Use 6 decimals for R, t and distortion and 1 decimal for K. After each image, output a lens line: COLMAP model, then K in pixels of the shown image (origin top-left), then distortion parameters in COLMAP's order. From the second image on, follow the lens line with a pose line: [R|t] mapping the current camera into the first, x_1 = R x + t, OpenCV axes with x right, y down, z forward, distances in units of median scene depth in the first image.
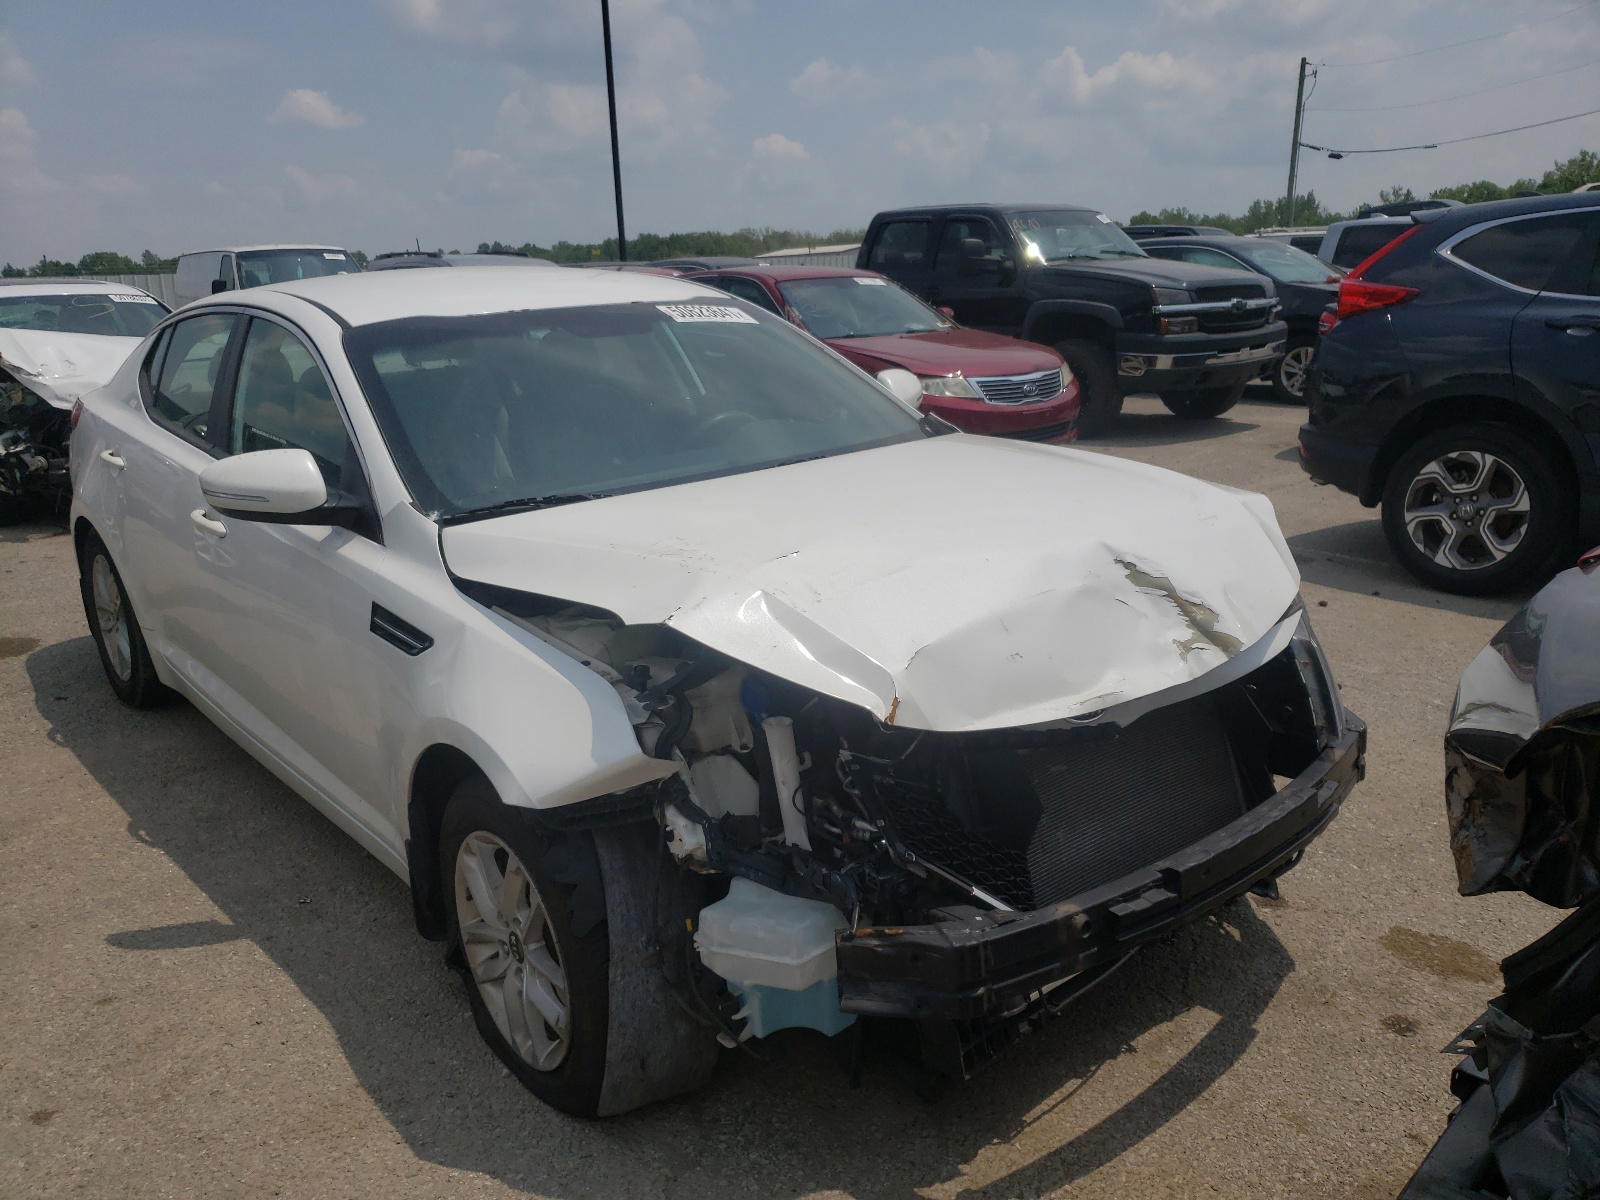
lens RADIAL K [[1190.7, 0, 783.9], [0, 1190.7, 598.6], [0, 0, 1]] dist [0.000771, -0.009978]
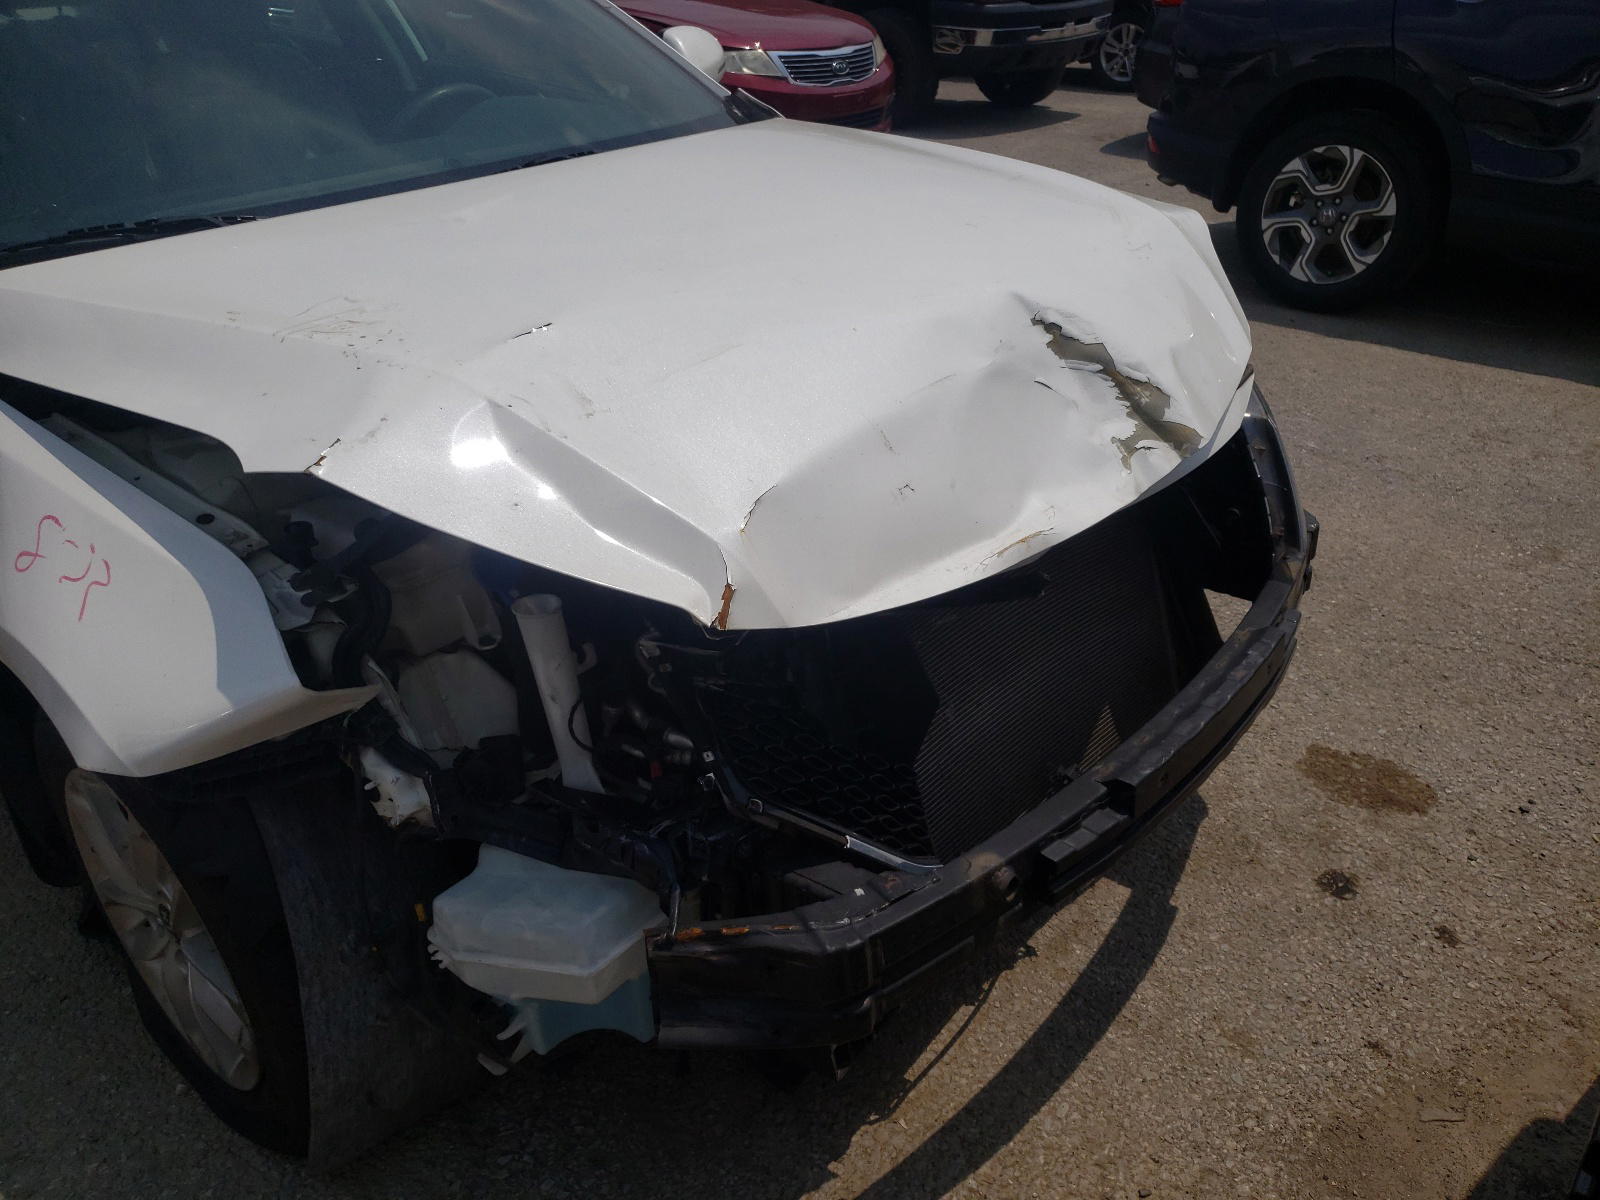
lens RADIAL K [[1223.9, 0, 813.9], [0, 1223.9, 612.0], [0, 0, 1]] dist [0.016508, -0.020714]
pose [[0.982032, -0.063257, 0.177796, 0.022351], [0.018623, 0.970032, 0.242262, -0.043951], [-0.187792, -0.234598, 0.953781, 0.331216]]
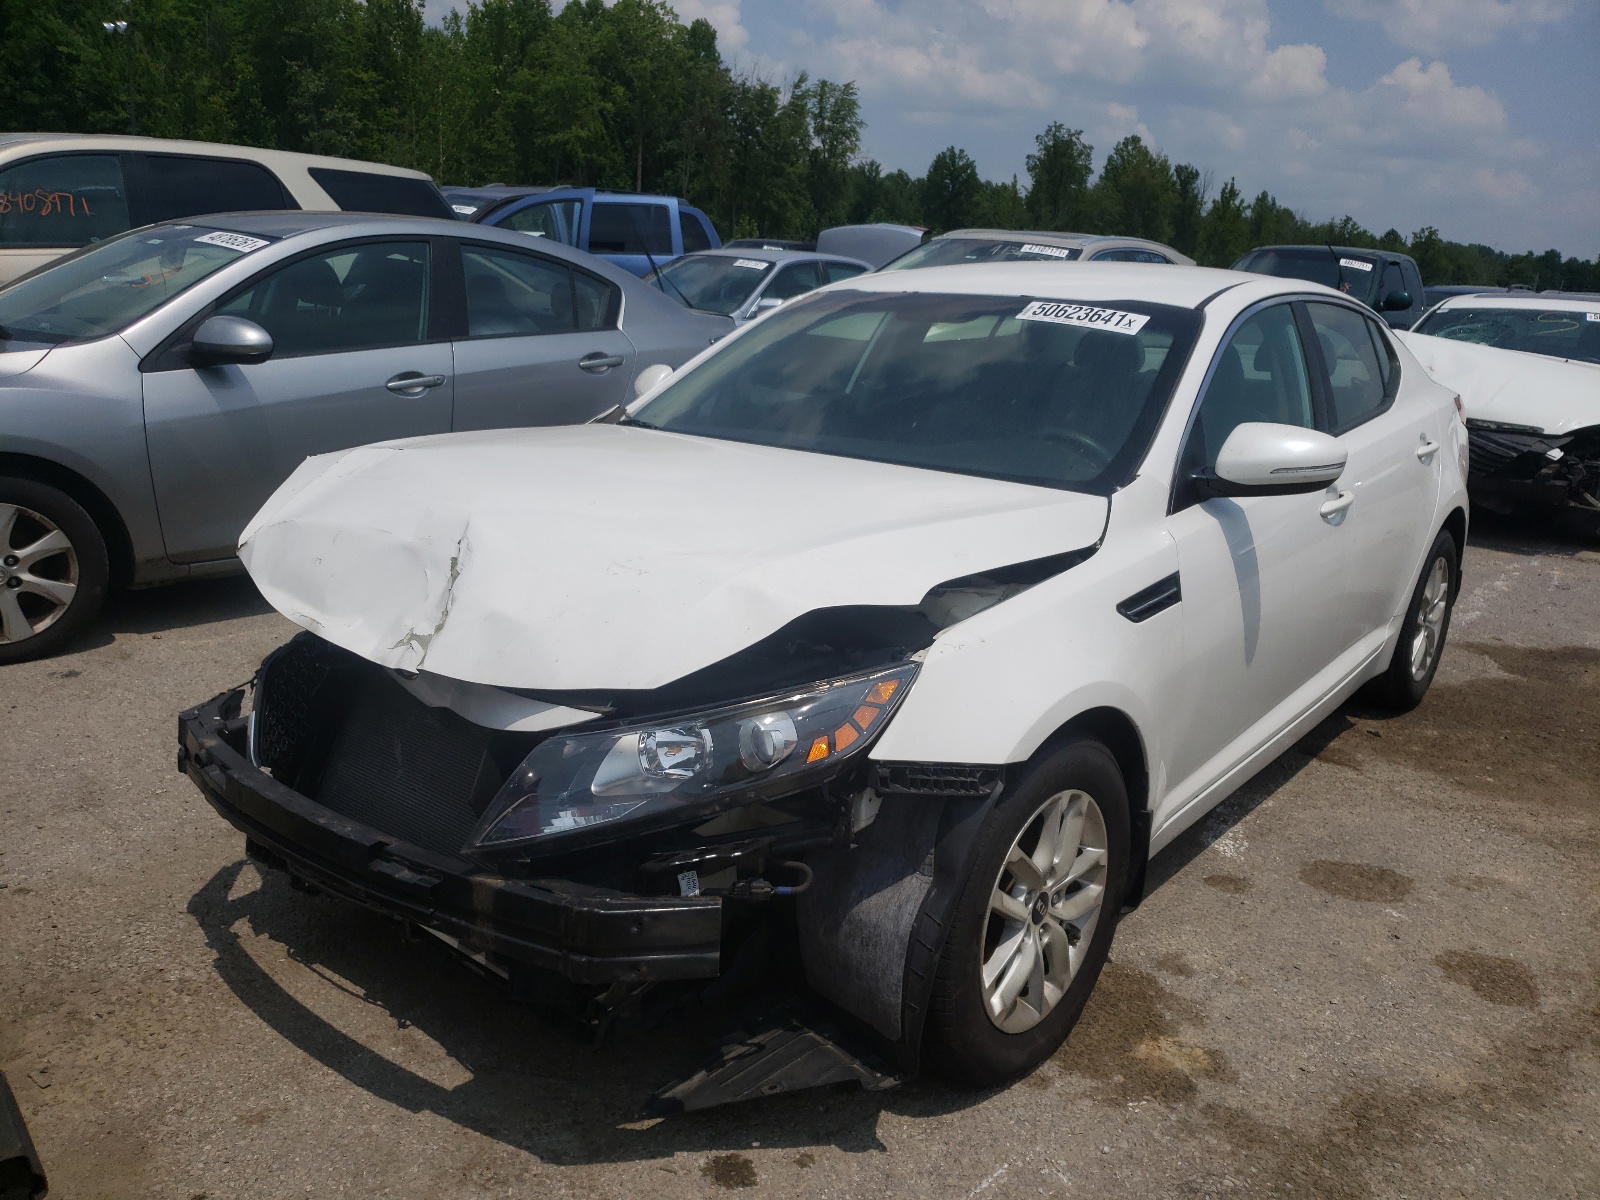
lens RADIAL K [[1190.7, 0, 800.0], [0, 1190.7, 605.3], [0, 0, 1]] dist [0.000771, -0.009978]
pose [[0.228656, 0.298423, -0.926639, 1.280477], [-0.296964, 0.927870, 0.225541, -0.287212], [0.927108, 0.223608, 0.300784, 1.013798]]
